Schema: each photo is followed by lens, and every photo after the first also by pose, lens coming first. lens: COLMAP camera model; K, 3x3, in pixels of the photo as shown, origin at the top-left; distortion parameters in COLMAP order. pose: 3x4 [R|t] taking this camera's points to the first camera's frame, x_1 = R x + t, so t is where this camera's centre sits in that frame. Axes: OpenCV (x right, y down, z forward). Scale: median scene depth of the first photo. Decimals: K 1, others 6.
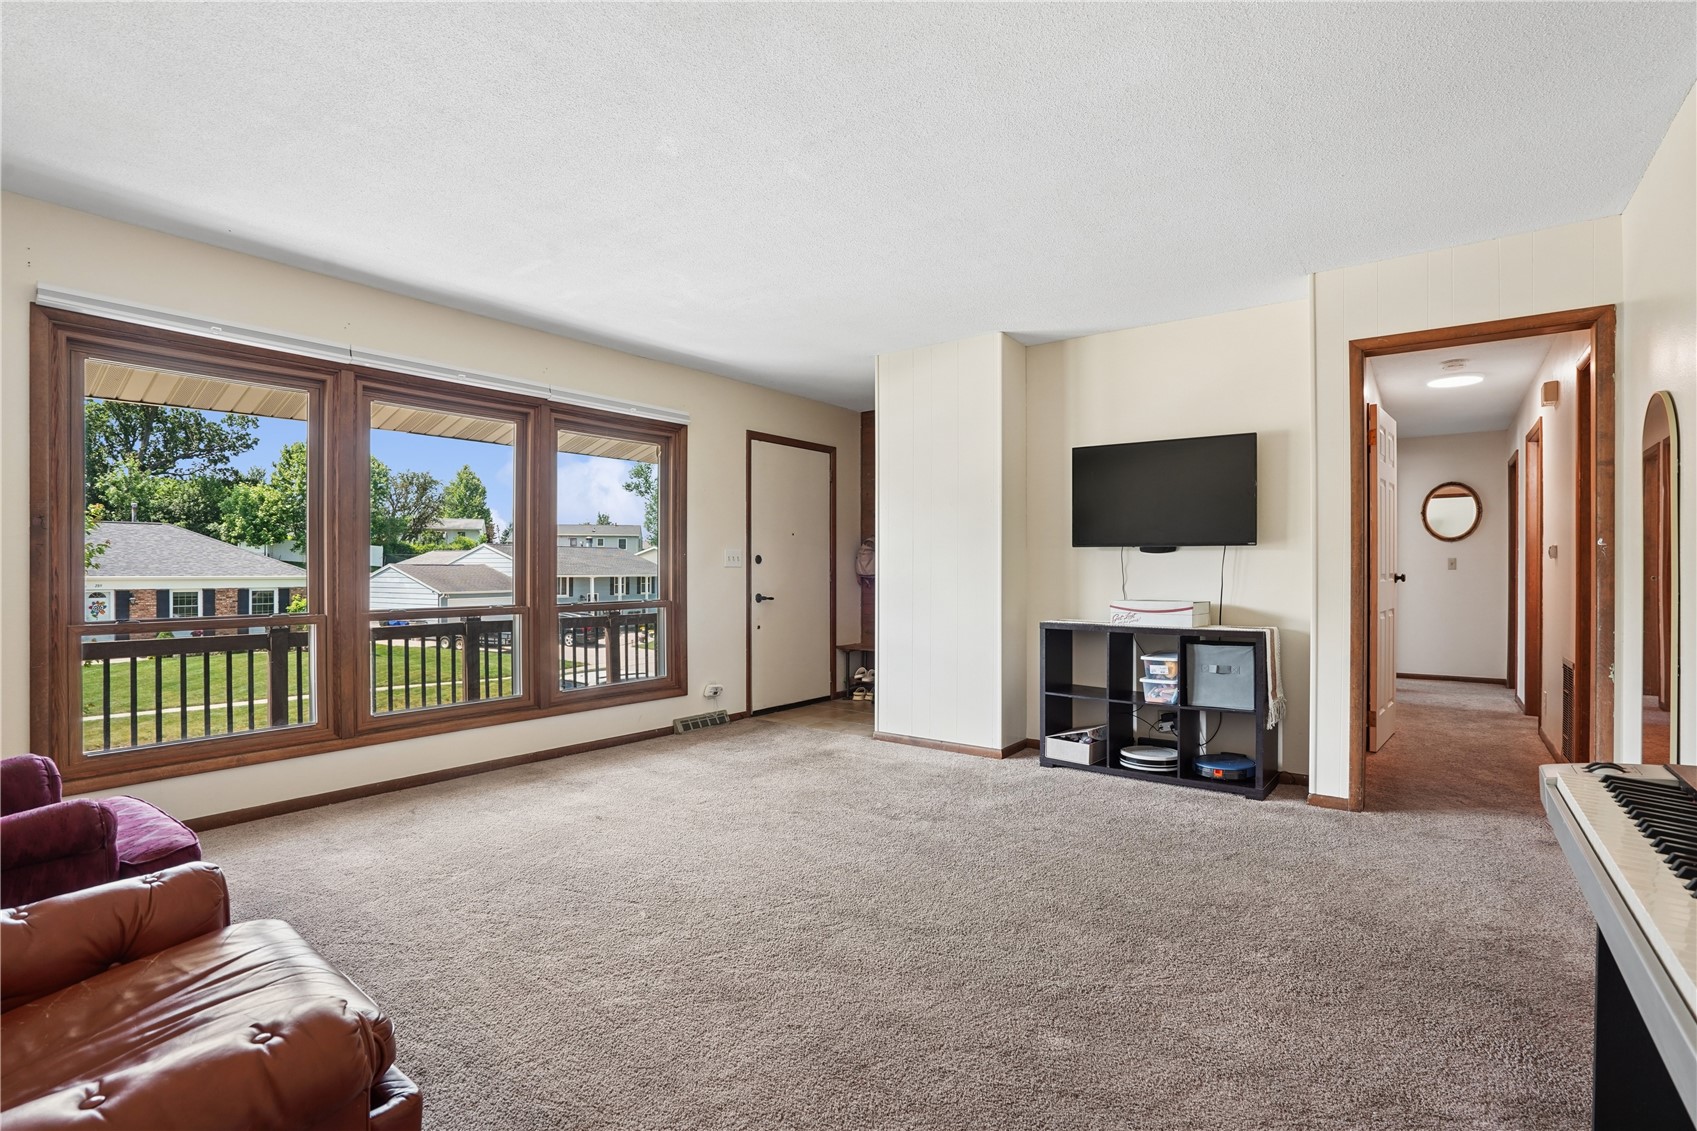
lens RADIAL K [[788.7, 0, 857.3], [0, 788.7, 568.8], [0, 0, 1]] dist [-0.053146, 0.014911]
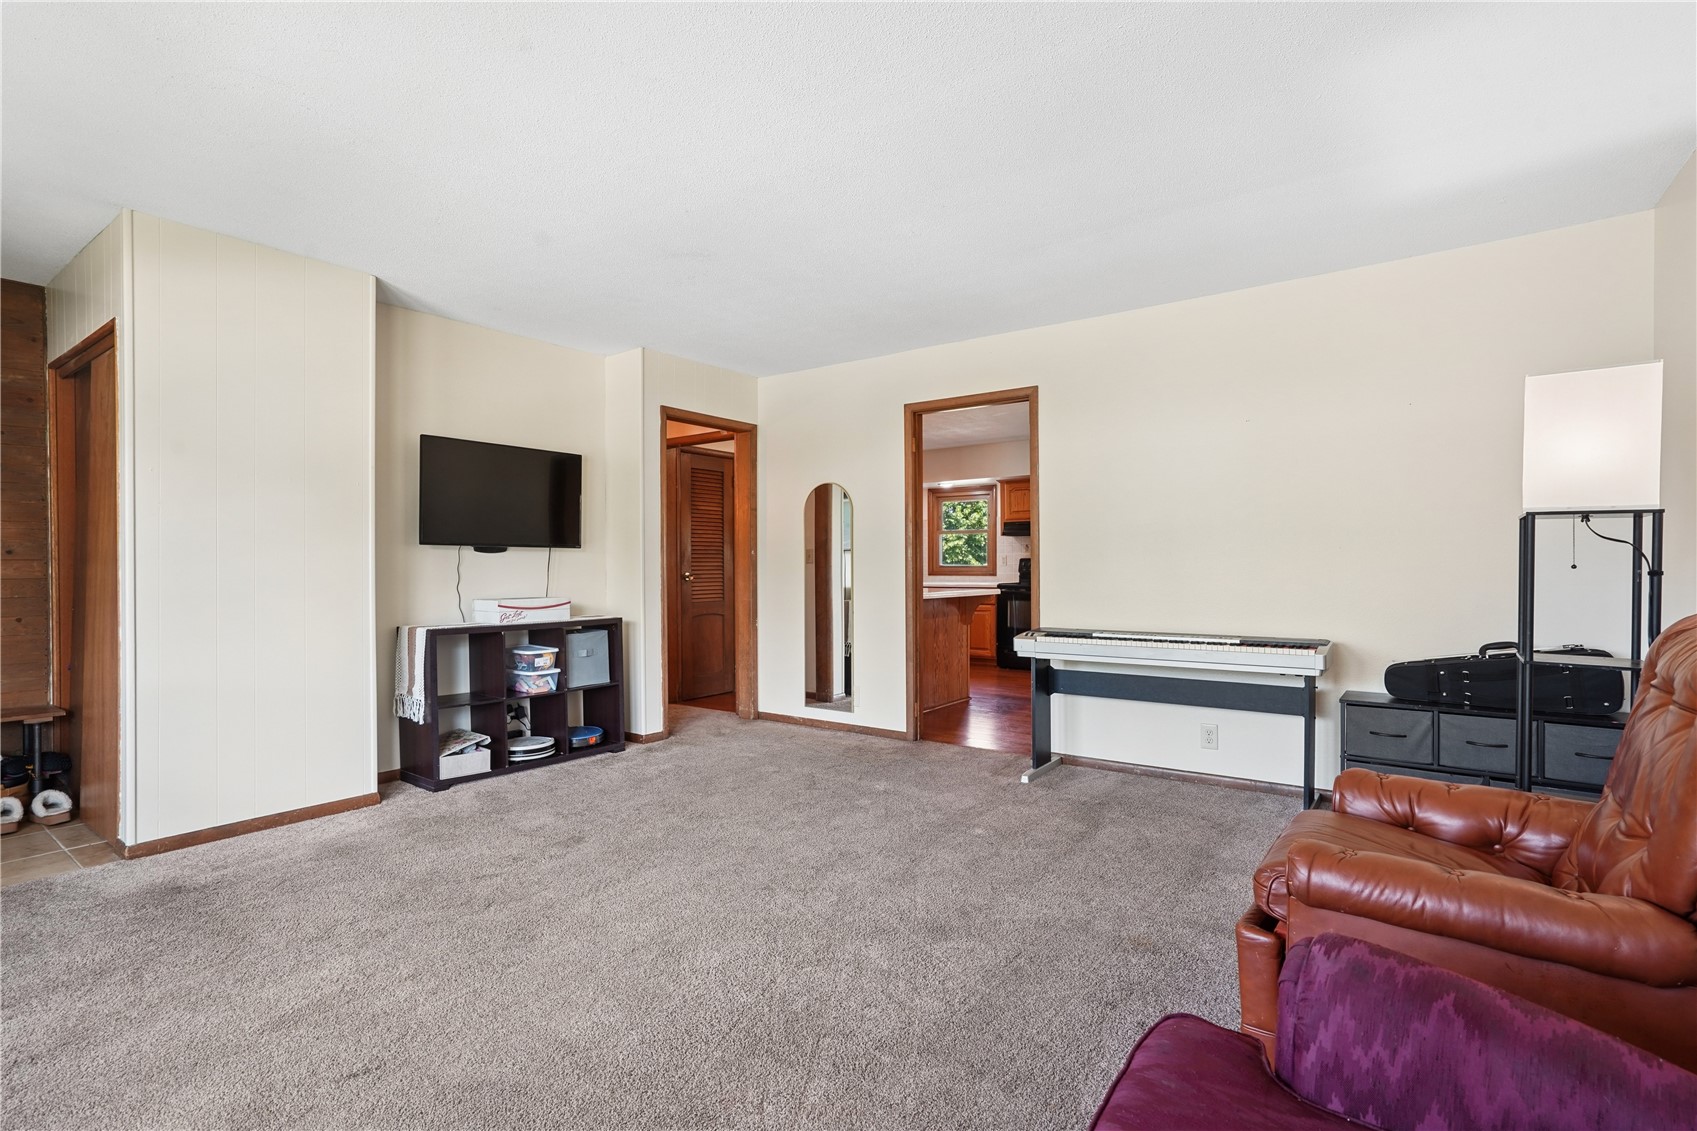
lens RADIAL K [[788.7, 0, 841.5], [0, 788.7, 568.3], [0, 0, 1]] dist [-0.053146, 0.014911]
pose [[-0.006143, -0.000328, 0.999981, -0.679894], [0.003953, 0.999992, 0.000353, 0.001622], [-0.999973, 0.003955, -0.006142, 0.581524]]
